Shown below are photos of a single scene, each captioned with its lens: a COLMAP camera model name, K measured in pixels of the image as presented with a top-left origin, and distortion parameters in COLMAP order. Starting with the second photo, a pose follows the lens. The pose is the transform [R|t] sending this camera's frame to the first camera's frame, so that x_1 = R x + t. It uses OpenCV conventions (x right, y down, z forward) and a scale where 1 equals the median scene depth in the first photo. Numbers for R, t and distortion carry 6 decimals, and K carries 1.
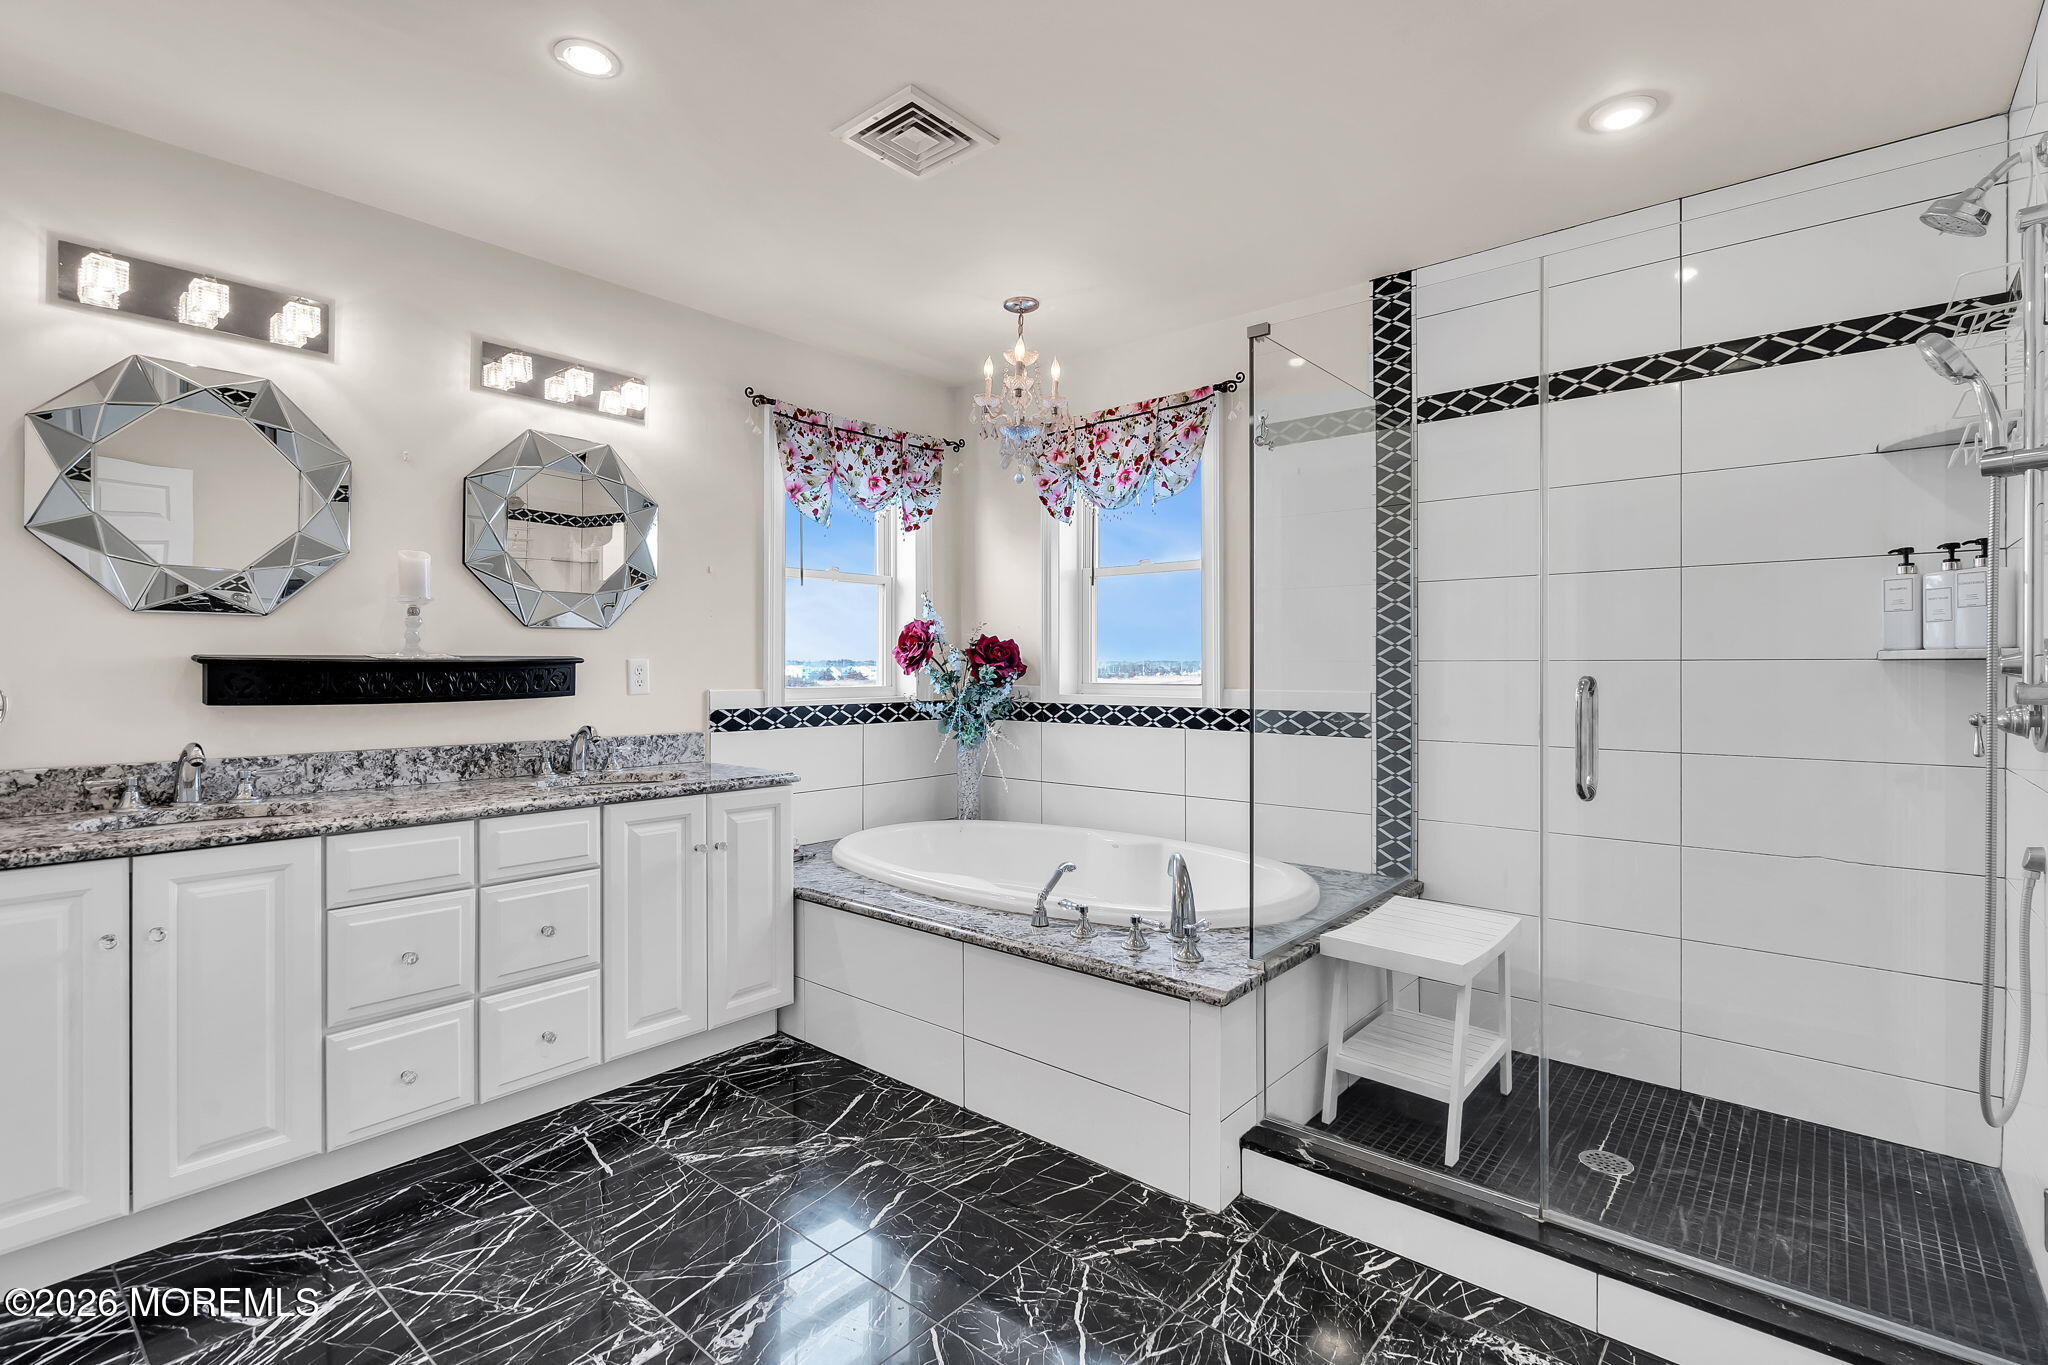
lens RADIAL K [[1078.7, 0, 1024.0], [0, 1078.7, 682.5], [0, 0, 1]] dist [0.002537, 0.001030]
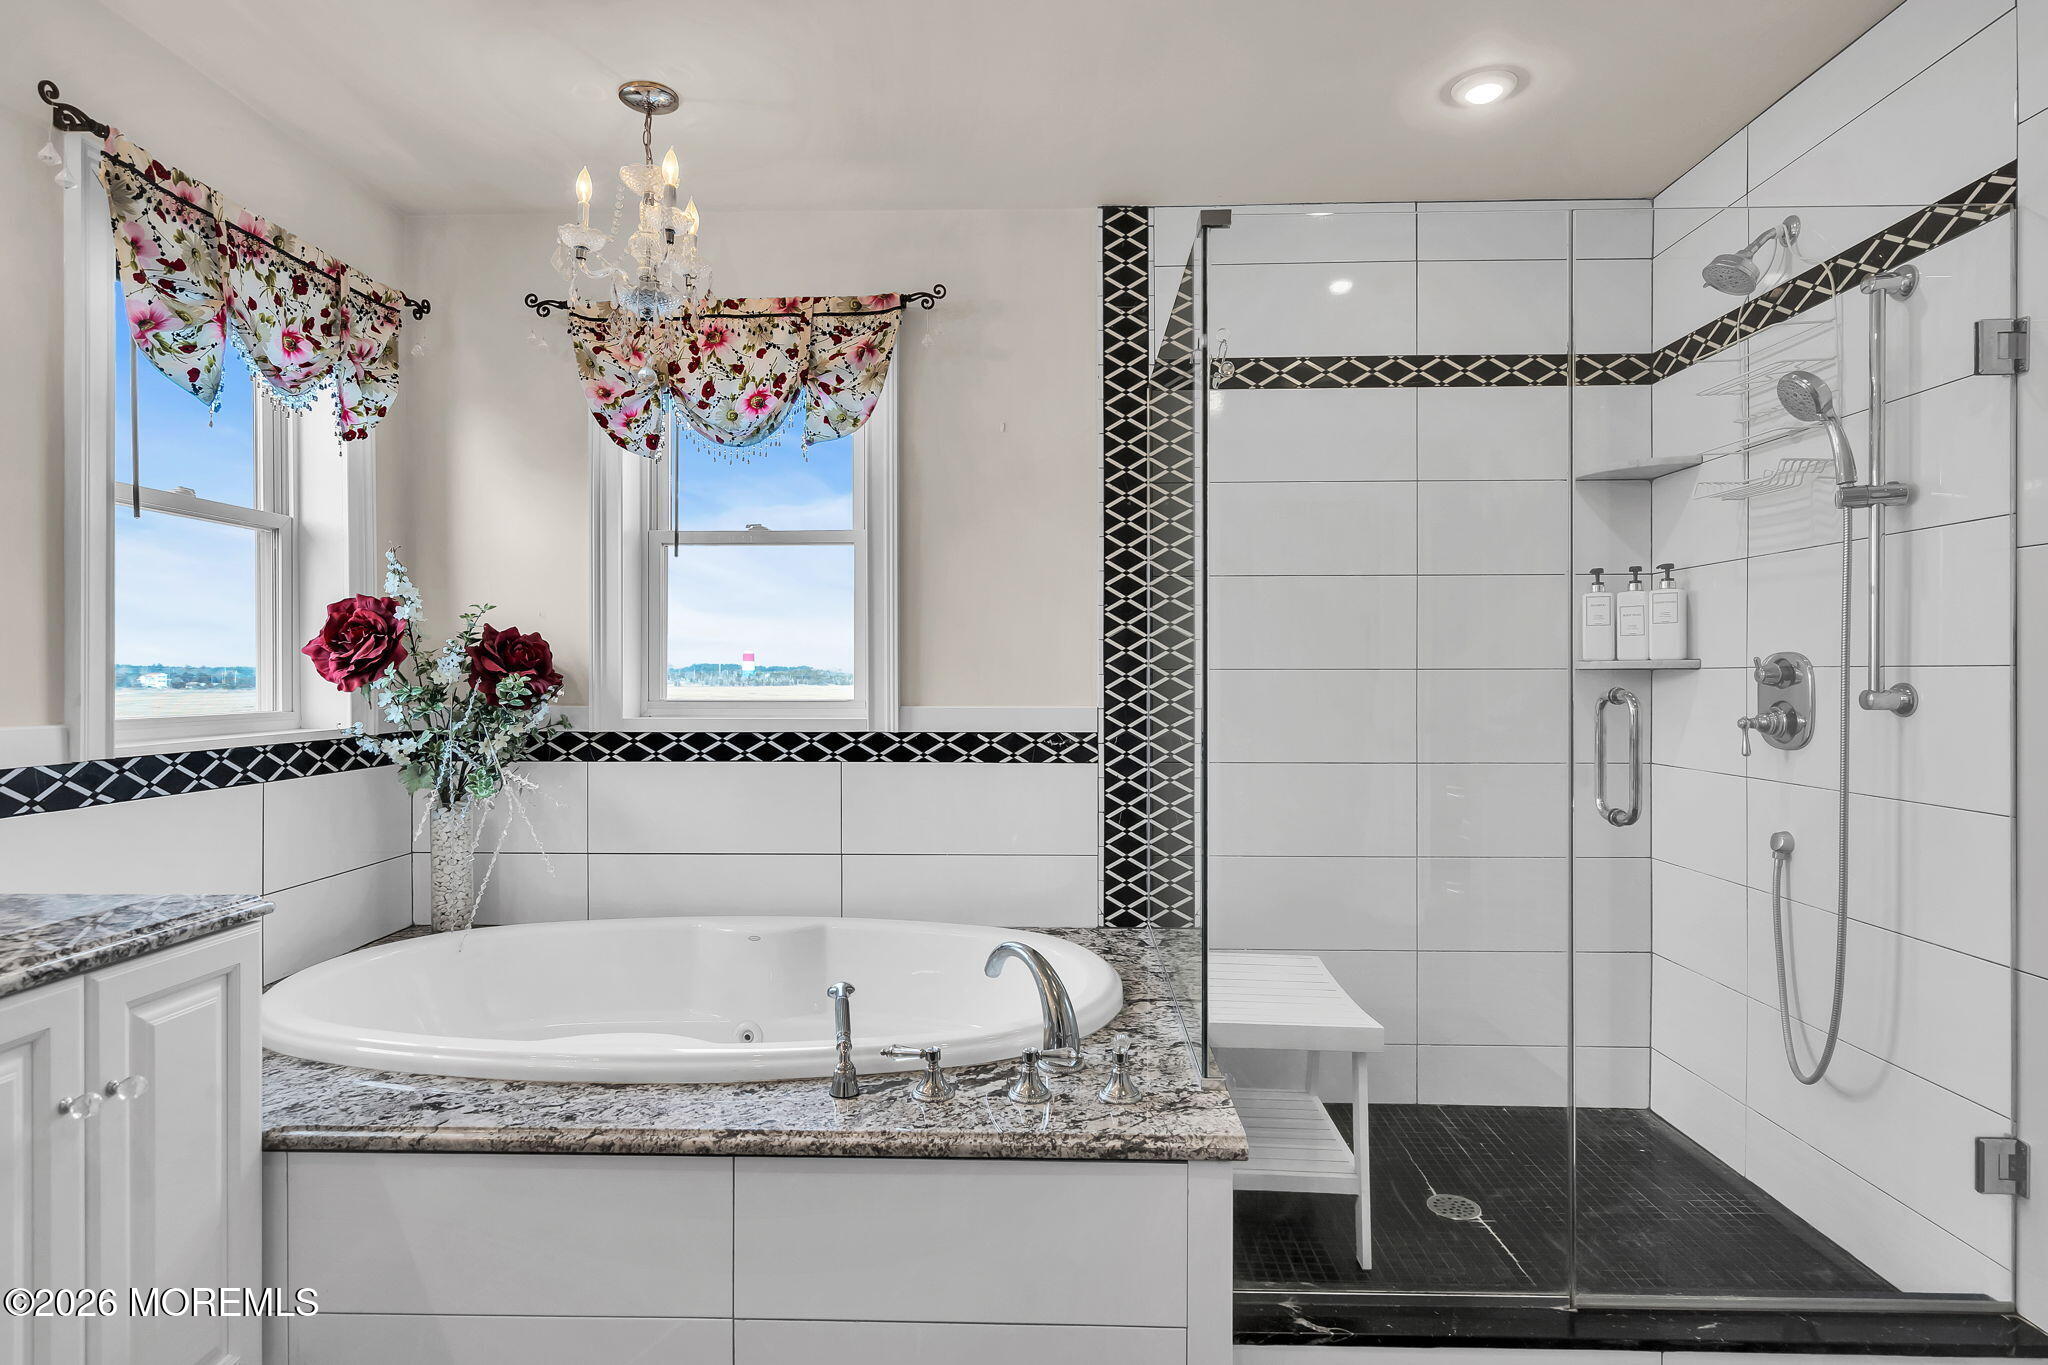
lens RADIAL K [[1139.9, 0, 1023.3], [0, 1139.9, 687.4], [0, 0, 1]] dist [0.005094, 0.000889]
pose [[0.748139, -0.008335, 0.663490, -0.260986], [0.010321, 0.999946, 0.000924, -0.006459], [-0.663462, 0.006157, 0.748185, 0.336105]]
